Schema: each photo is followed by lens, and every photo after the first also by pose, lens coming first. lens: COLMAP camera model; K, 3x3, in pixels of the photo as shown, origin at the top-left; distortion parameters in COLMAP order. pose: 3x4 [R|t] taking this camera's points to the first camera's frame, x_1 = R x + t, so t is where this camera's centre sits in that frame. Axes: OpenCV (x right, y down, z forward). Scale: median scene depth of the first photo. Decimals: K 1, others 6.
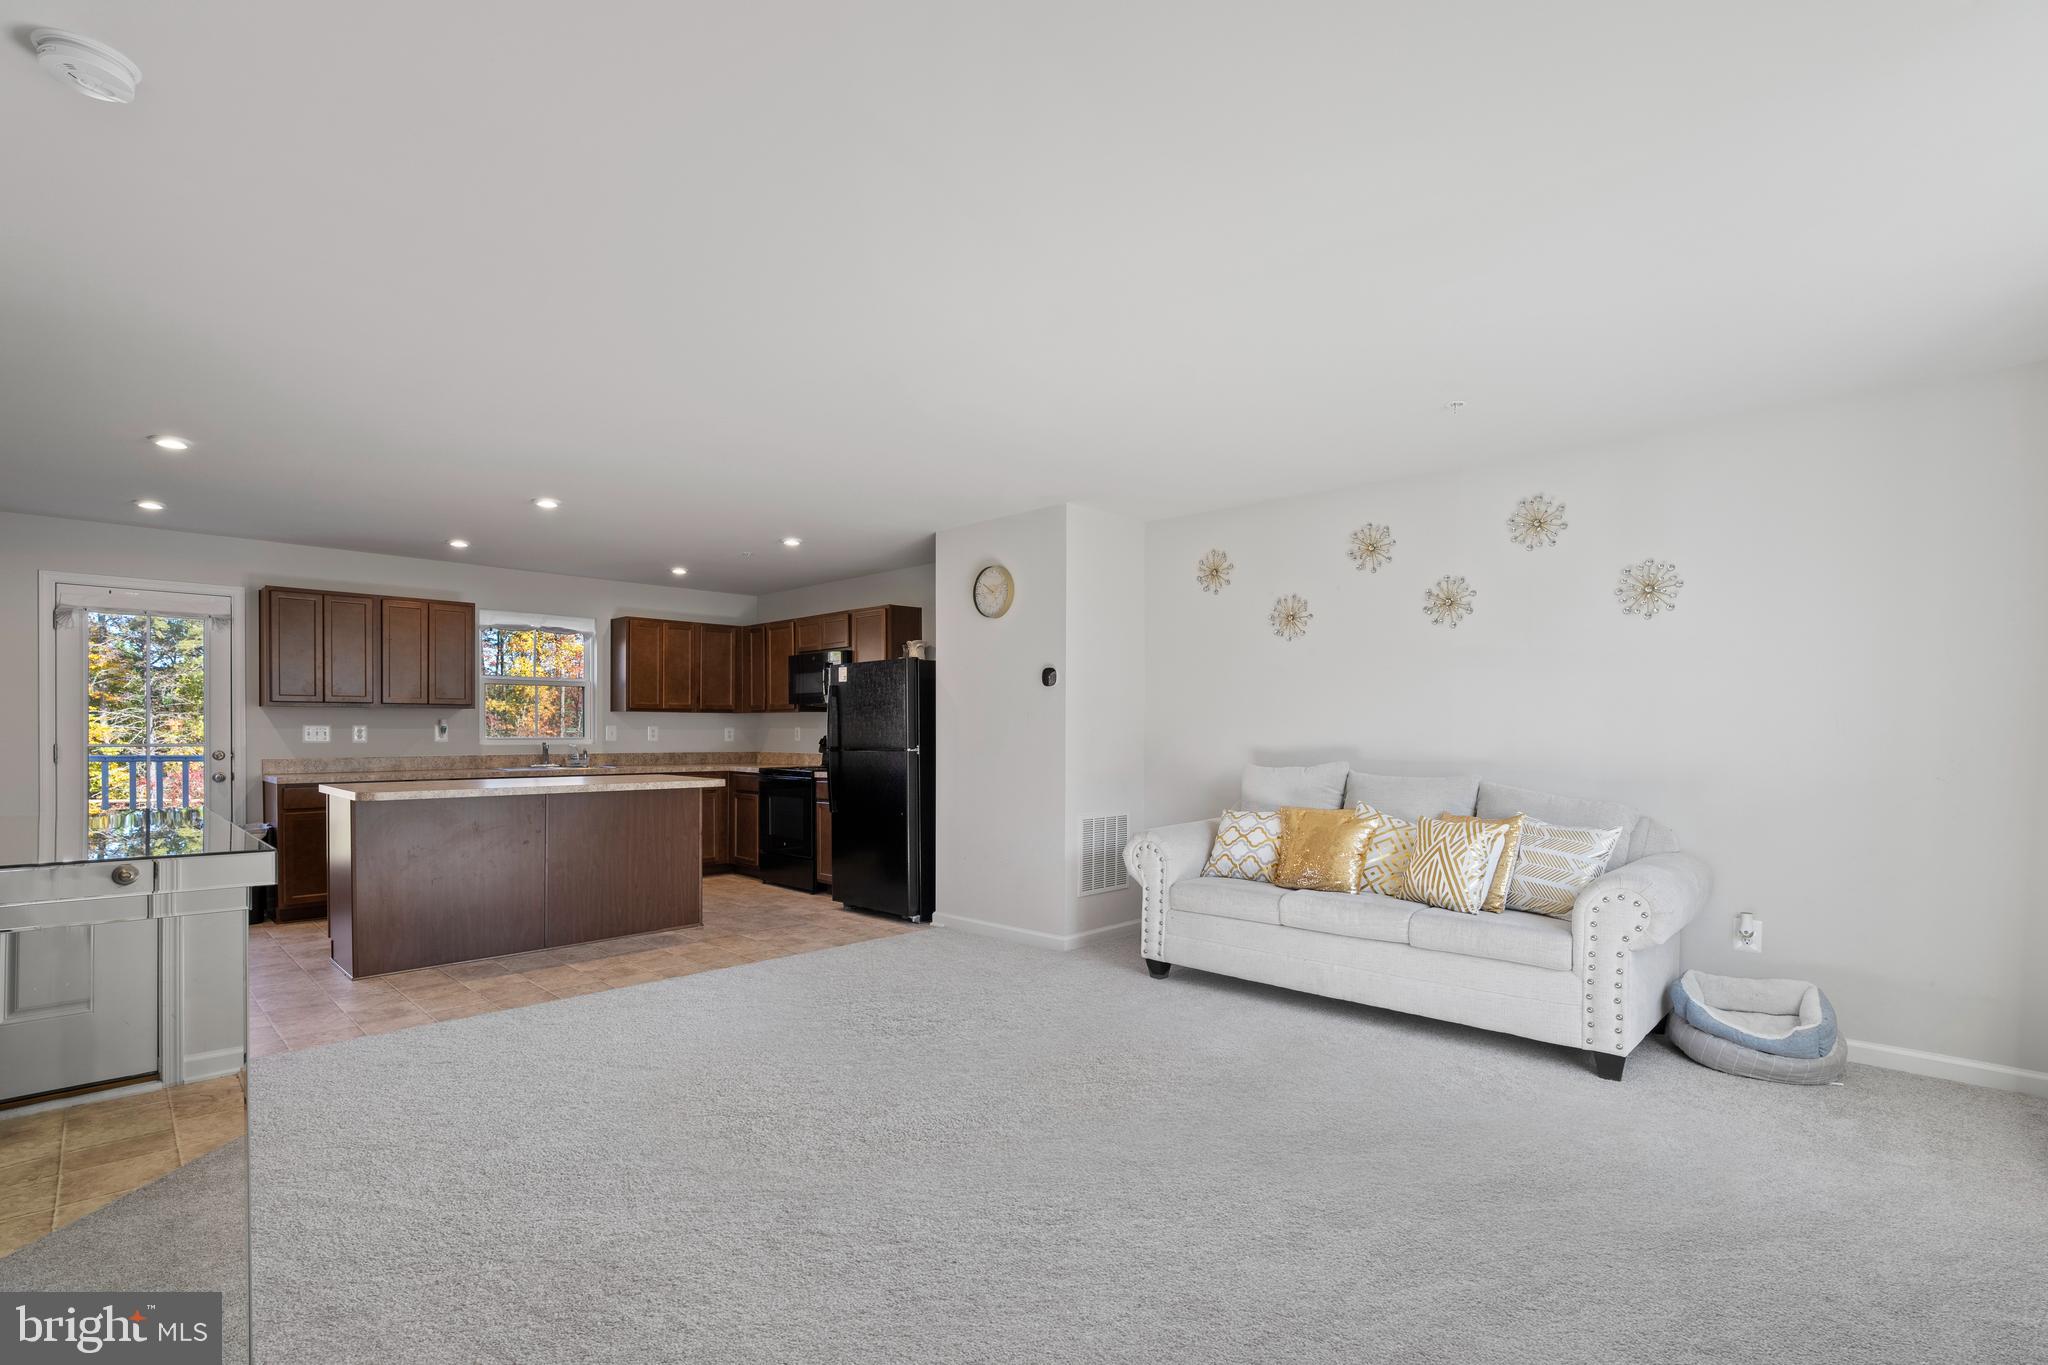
lens RADIAL K [[943.1, 0, 1017.7], [0, 943.1, 733.0], [0, 0, 1]] dist [-0.041466, 0.015164]
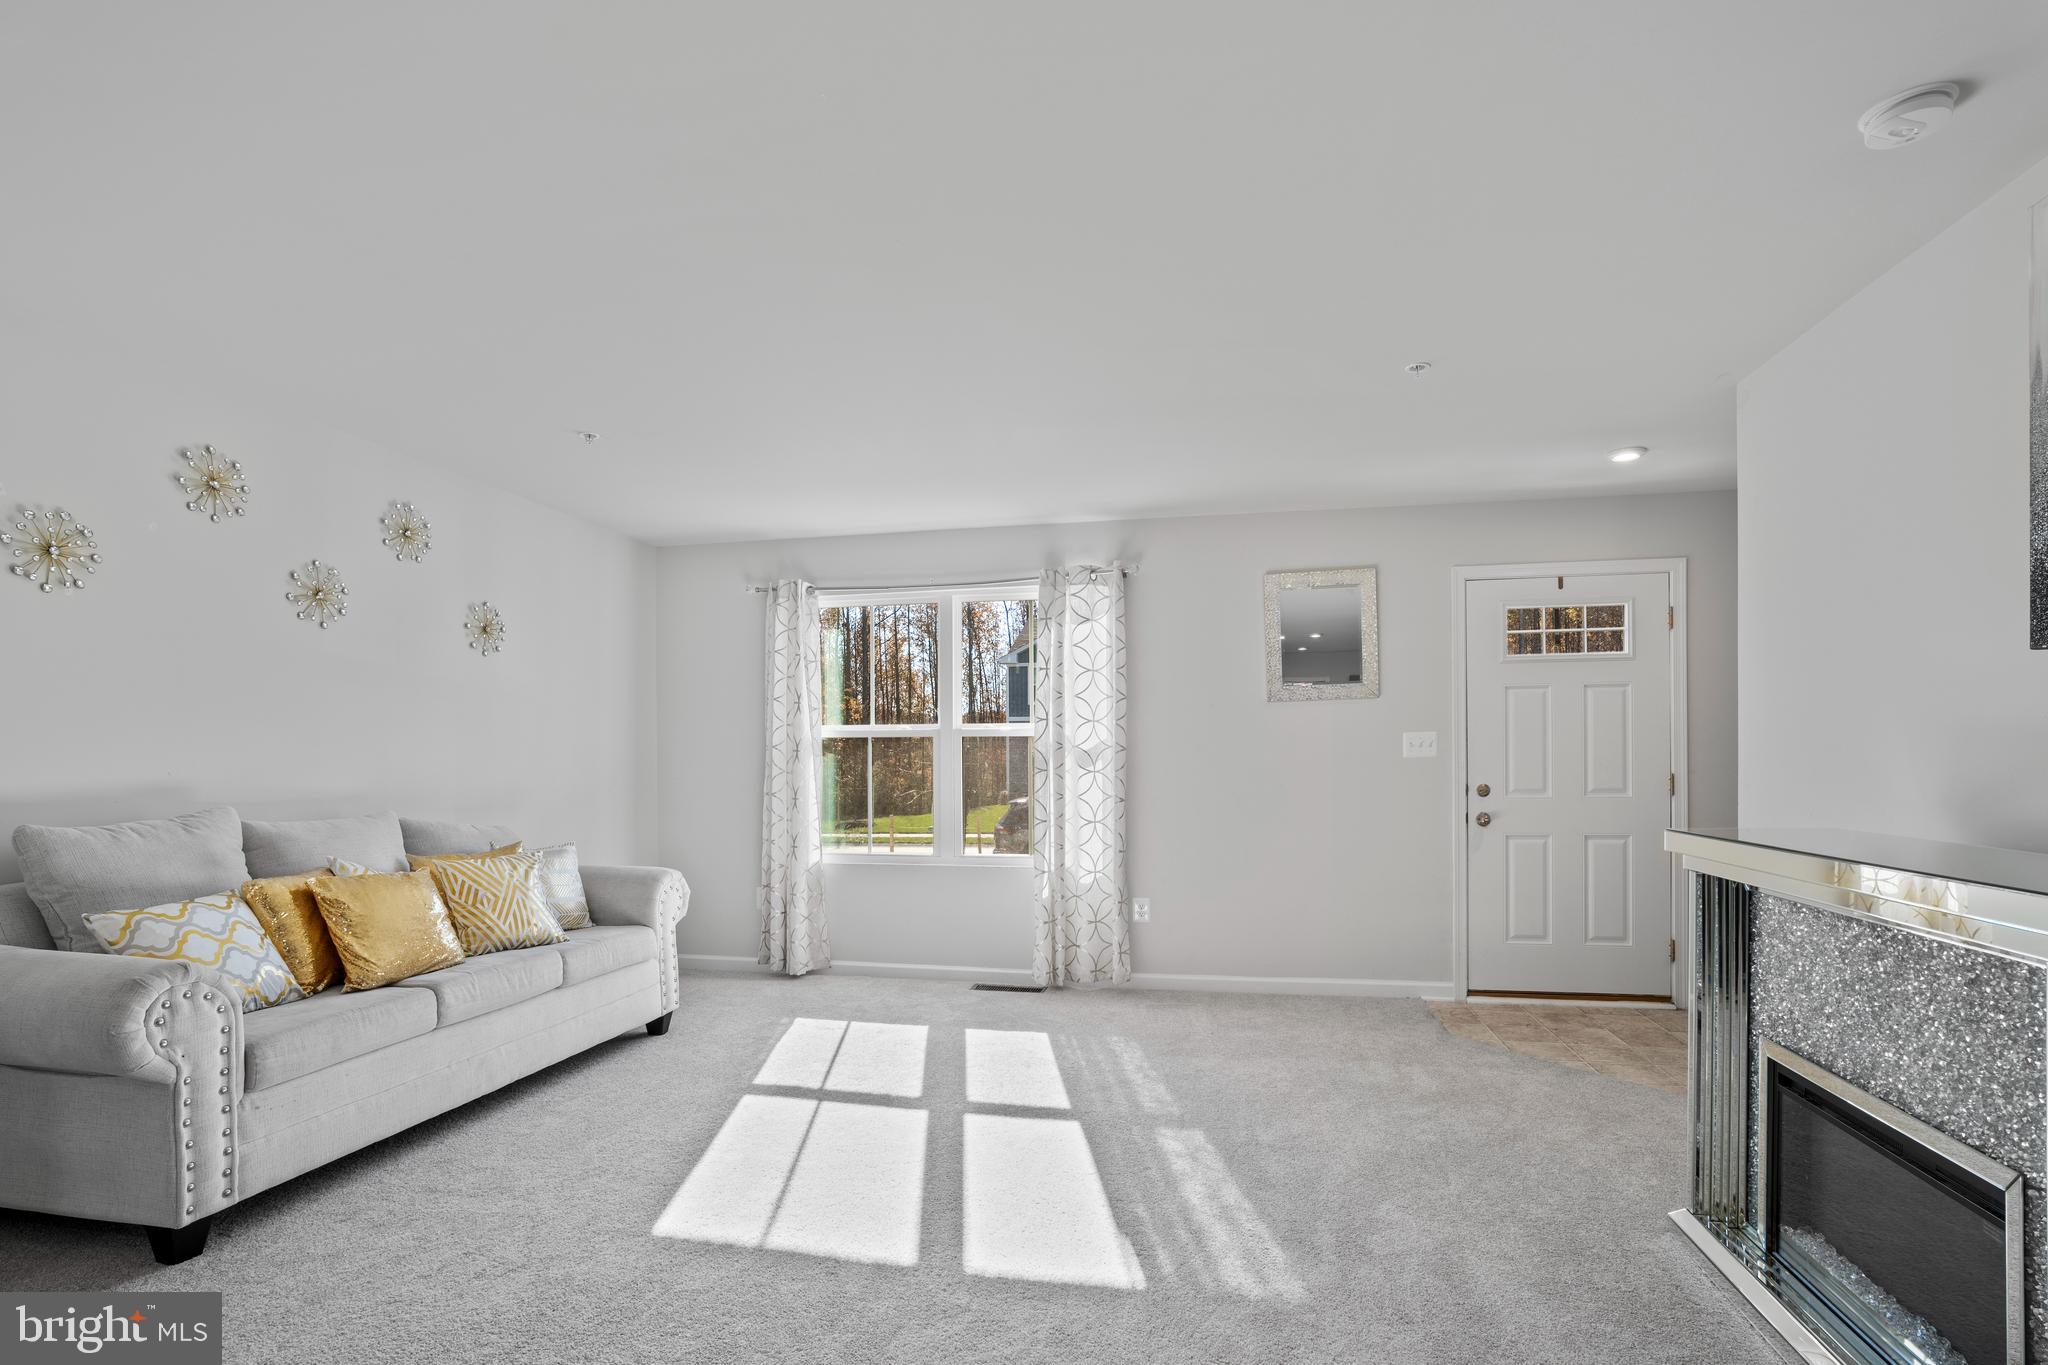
lens RADIAL K [[943.1, 0, 1015.3], [0, 943.1, 771.5], [0, 0, 1]] dist [-0.041466, 0.015164]
pose [[-0.531532, -0.008046, 0.847000, -0.400561], [0.004232, 0.999917, 0.012154, 0.000652], [-0.847028, 0.010045, -0.531454, 0.722822]]
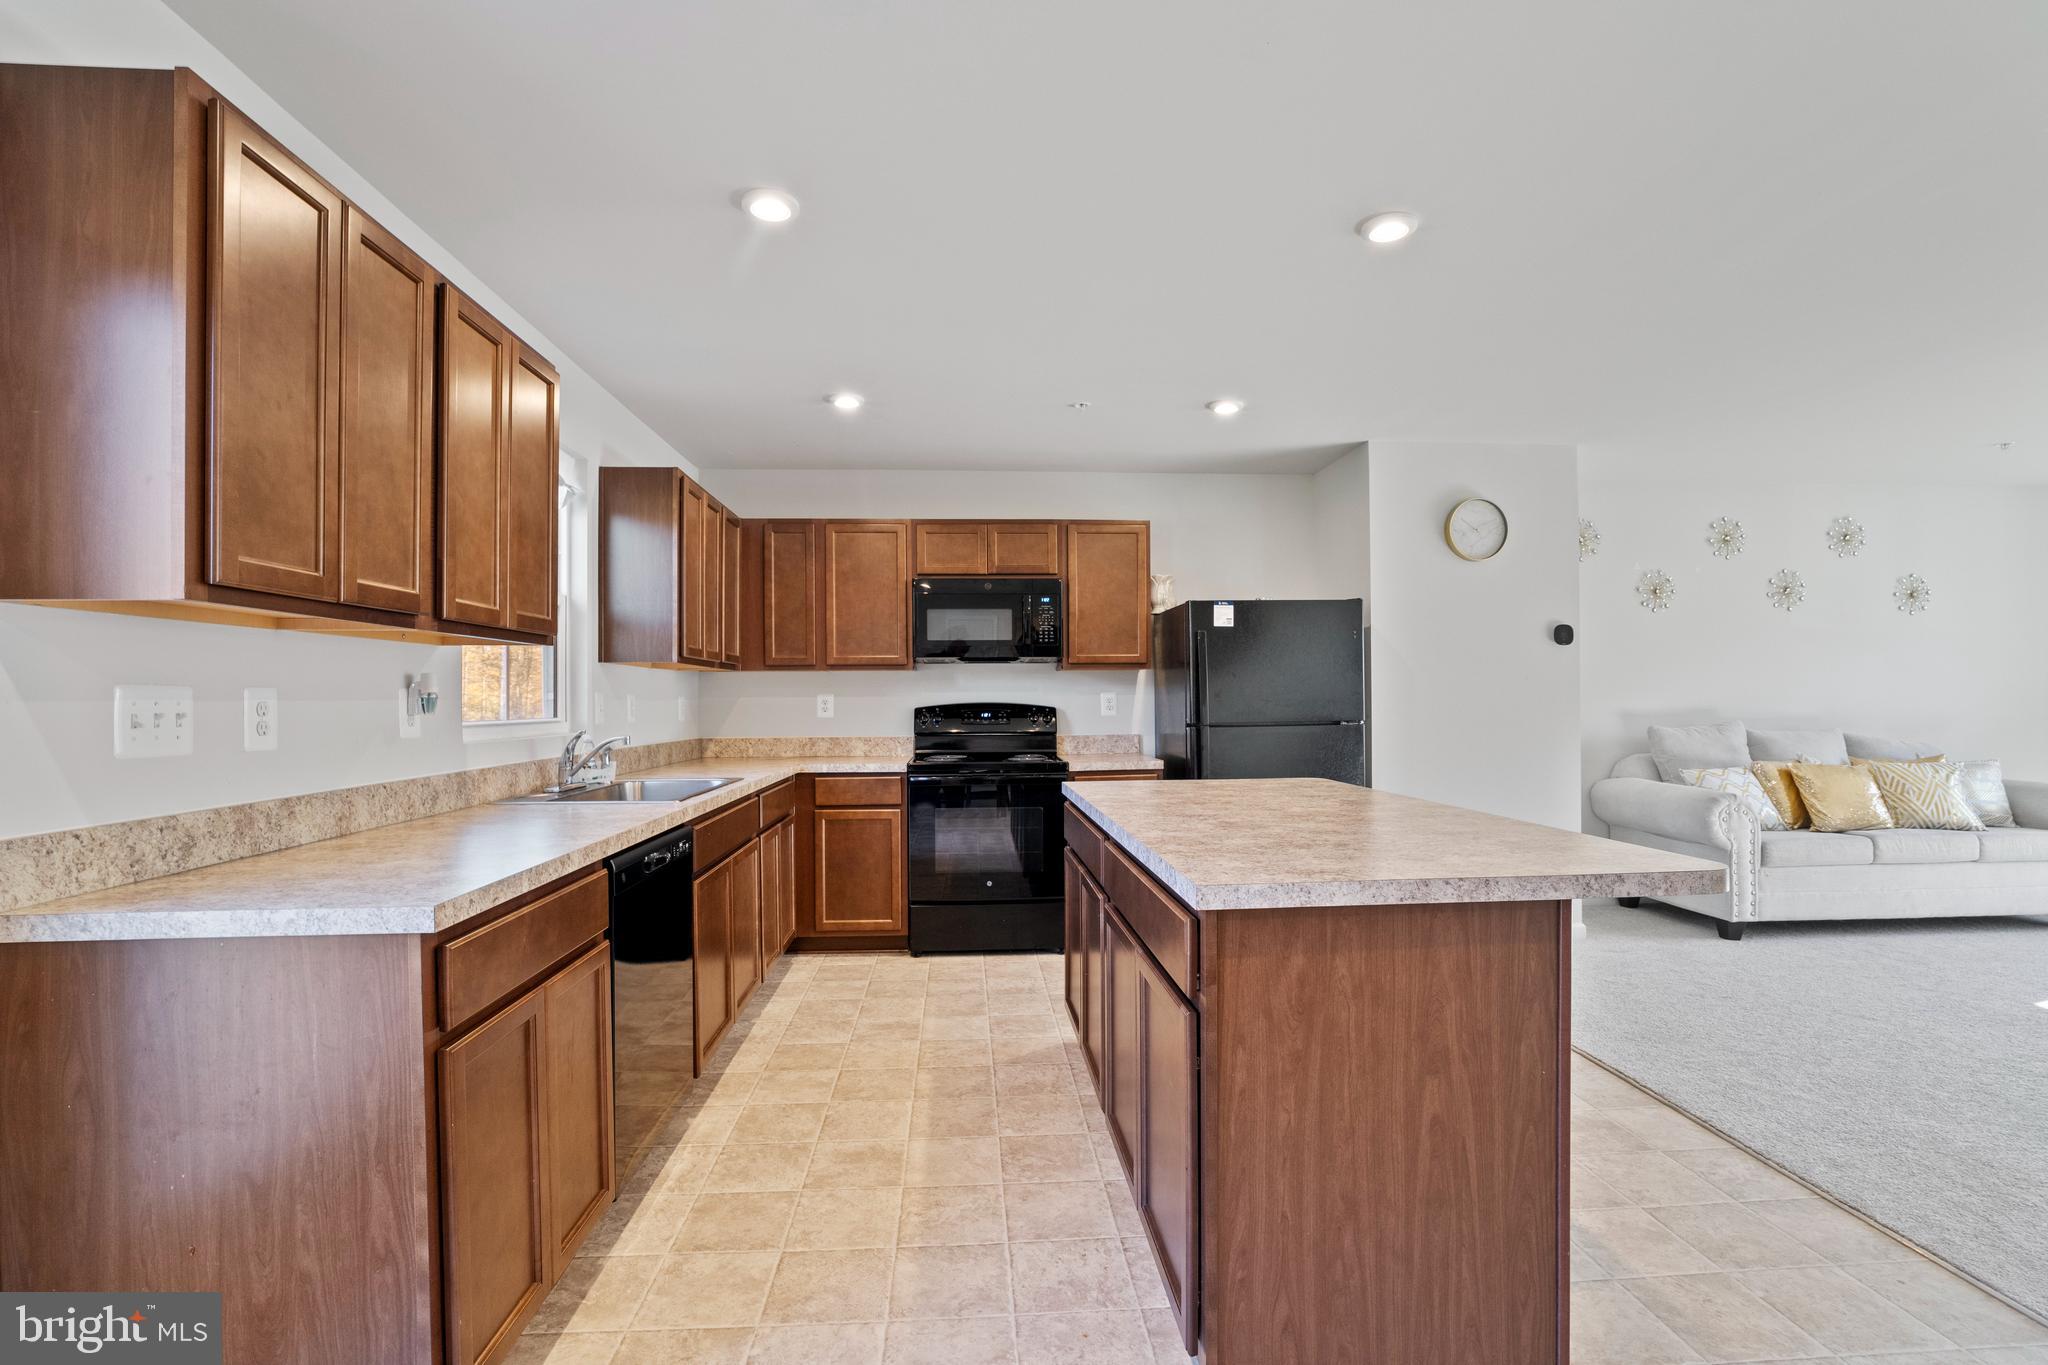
lens RADIAL K [[943.1, 0, 1033.3], [0, 943.1, 686.8], [0, 0, 1]] dist [-0.041466, 0.015164]
pose [[0.665276, 0.002622, 0.746593, -0.889227], [0.008599, 0.999901, -0.011175, -0.004733], [-0.746548, 0.013855, 0.665188, 0.733529]]
